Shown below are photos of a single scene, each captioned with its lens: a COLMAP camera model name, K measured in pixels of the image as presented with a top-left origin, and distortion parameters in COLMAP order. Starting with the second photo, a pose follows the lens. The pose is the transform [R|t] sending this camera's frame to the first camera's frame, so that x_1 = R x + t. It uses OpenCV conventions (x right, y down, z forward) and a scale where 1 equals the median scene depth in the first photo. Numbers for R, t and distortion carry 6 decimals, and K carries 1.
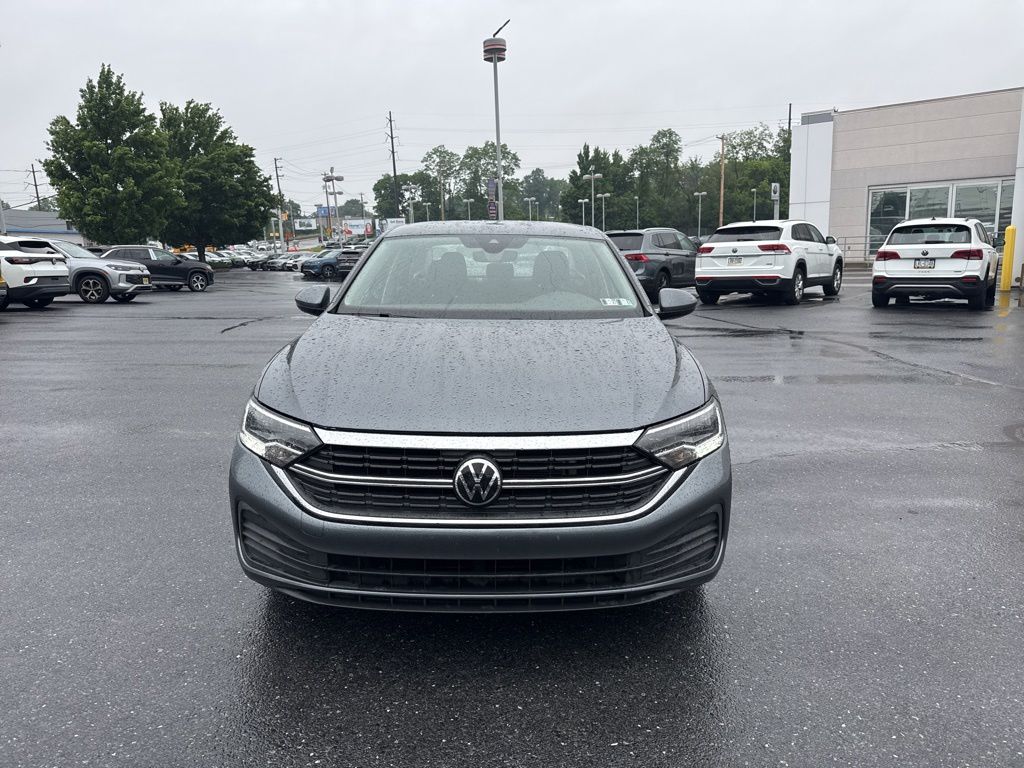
lens RADIAL K [[732.4, 0, 512.9], [0, 732.4, 386.3], [0, 0, 1]] dist [0.077399, -0.102036]
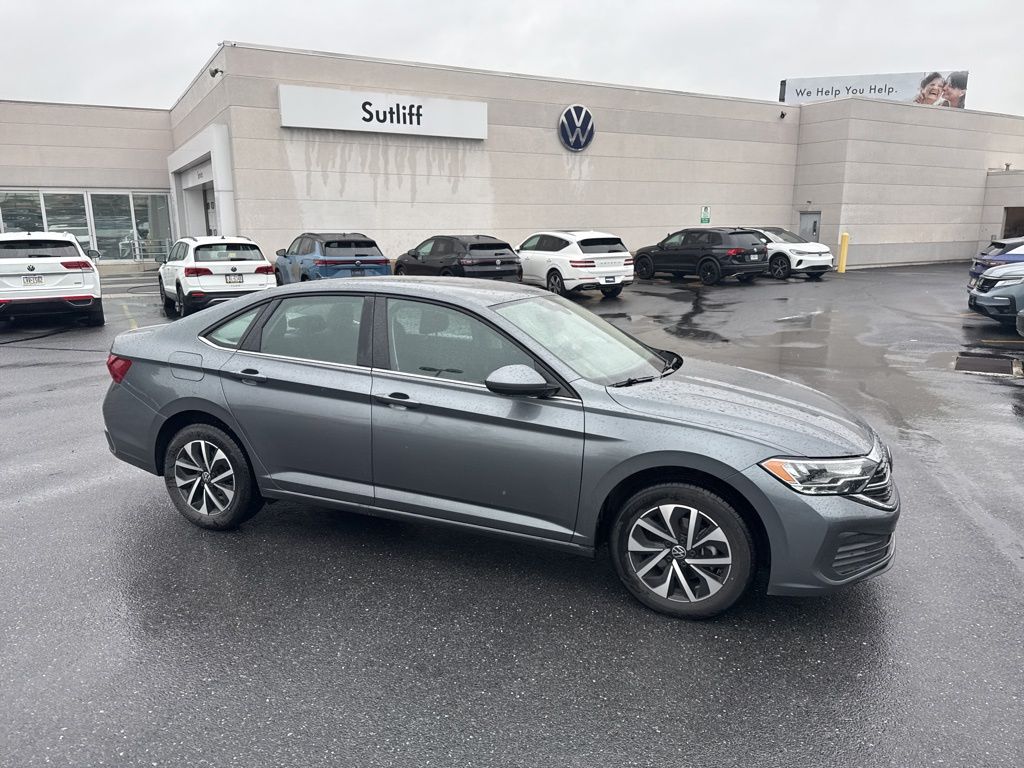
lens RADIAL K [[732.4, 0, 512.9], [0, 732.4, 386.3], [0, 0, 1]] dist [0.077399, -0.102036]
pose [[0.375121, -0.167156, 0.911780, -0.105436], [0.161706, 0.980326, 0.113194, -0.020462], [-0.912763, 0.104979, 0.394771, 0.061014]]
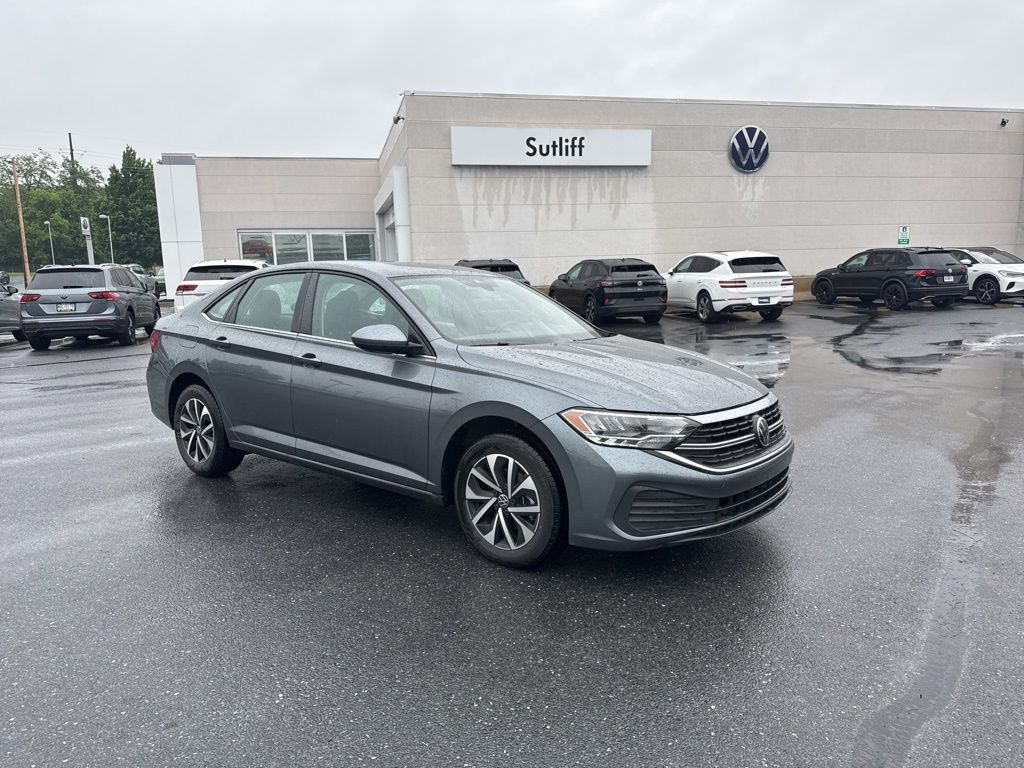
lens RADIAL K [[734.7, 0, 513.4], [0, 734.7, 390.1], [0, 0, 1]] dist [0.066330, -0.089494]
pose [[0.625439, -0.110187, 0.772454, -0.090126], [0.145137, 0.989130, 0.023580, -0.004207], [-0.766656, 0.097364, 0.634633, 0.021065]]
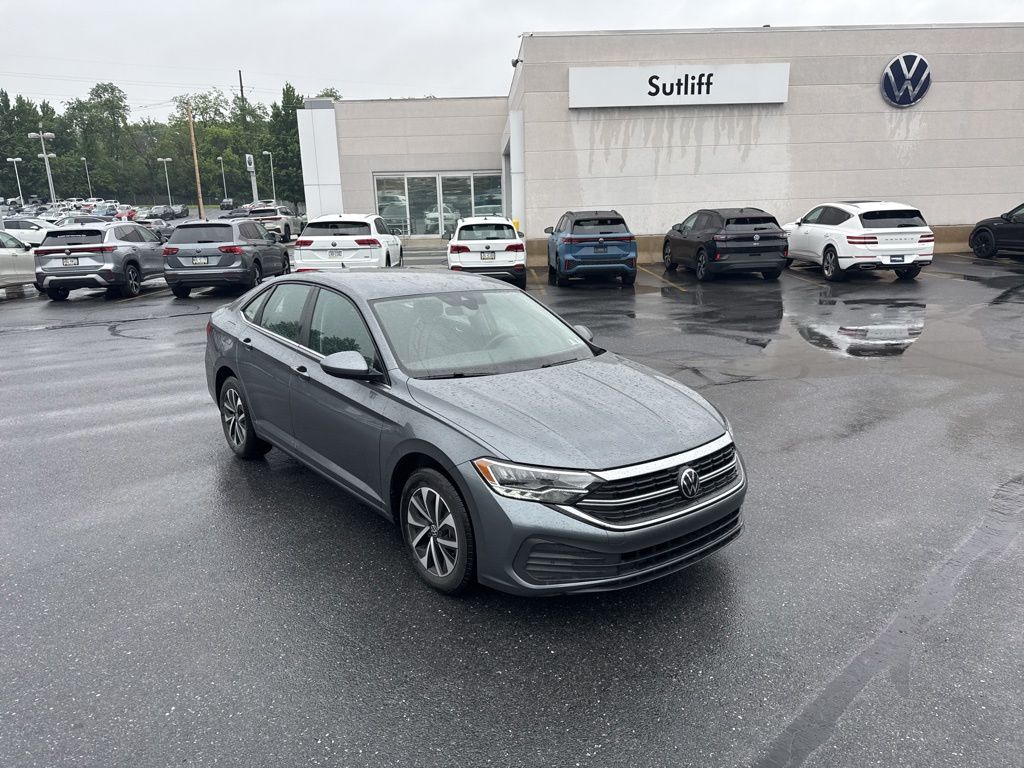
lens RADIAL K [[741.5, 0, 505.7], [0, 741.5, 386.3], [0, 0, 1]] dist [0.048436, -0.070541]
pose [[0.773302, -0.142131, 0.617902, -0.073507], [0.115274, 0.989825, 0.083417, -0.014376], [-0.623471, 0.006721, 0.781817, -0.001045]]
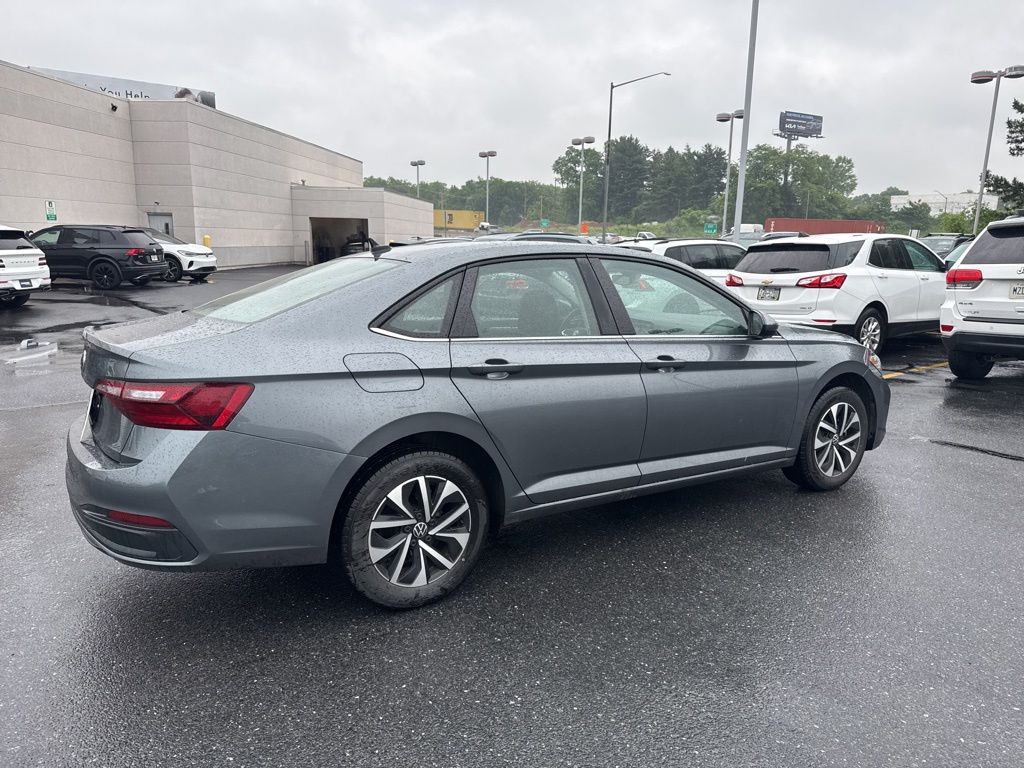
lens RADIAL K [[728.7, 0, 518.1], [0, 728.7, 383.7], [0, 0, 1]] dist [0.045781, -0.046717]
pose [[-0.548563, -0.137419, 0.824739, -0.089081], [0.156037, 0.952246, 0.262450, -0.034253], [-0.821420, 0.272661, -0.500924, 0.172542]]
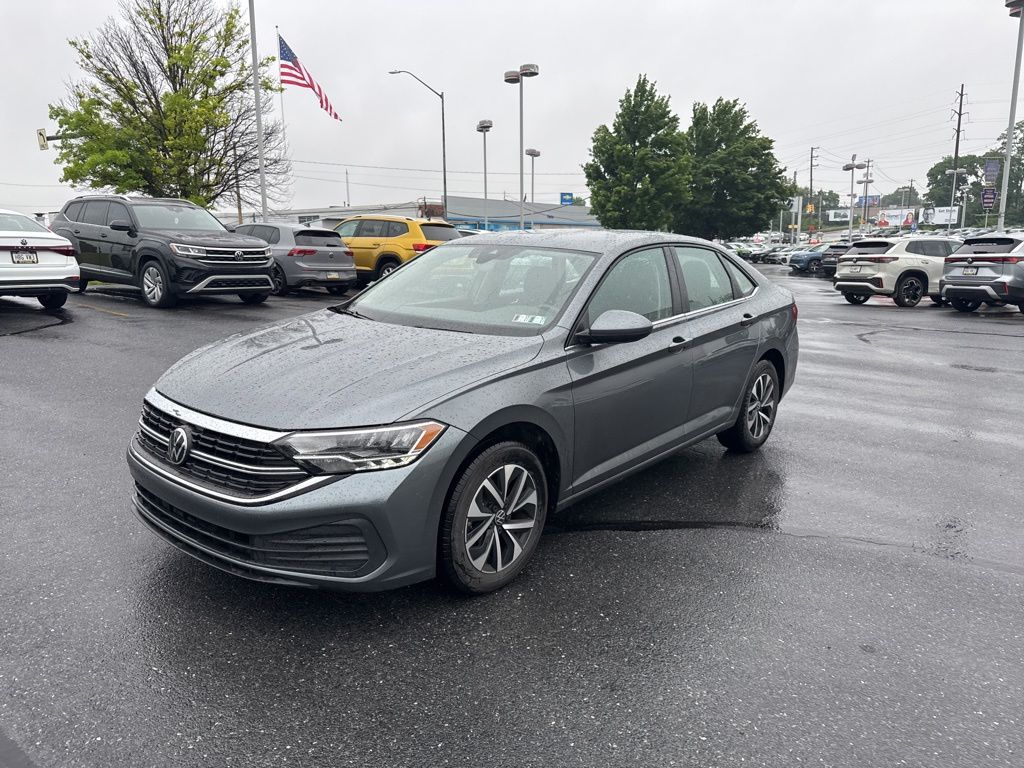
lens RADIAL K [[733.5, 0, 507.3], [0, 733.5, 390.7], [0, 0, 1]] dist [0.040826, -0.046412]
pose [[0.764826, 0.148081, -0.626987, 0.065192], [-0.136687, 0.988367, 0.066694, -0.007105], [0.629570, 0.034692, 0.776169, 0.019930]]
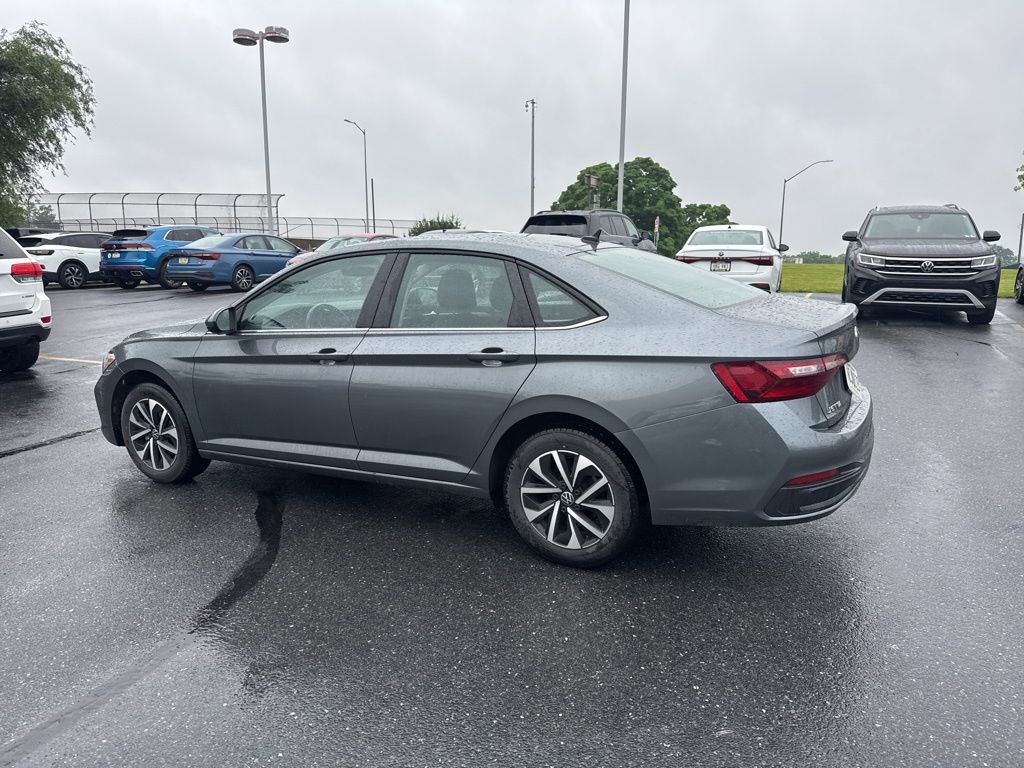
lens RADIAL K [[731.8, 0, 509.2], [0, 731.8, 384.9], [0, 0, 1]] dist [0.064501, -0.091017]
pose [[-0.469955, 0.173715, -0.865428, 0.090872], [-0.149031, 0.950753, 0.271771, -0.035477], [0.870019, 0.256695, -0.420922, 0.172632]]
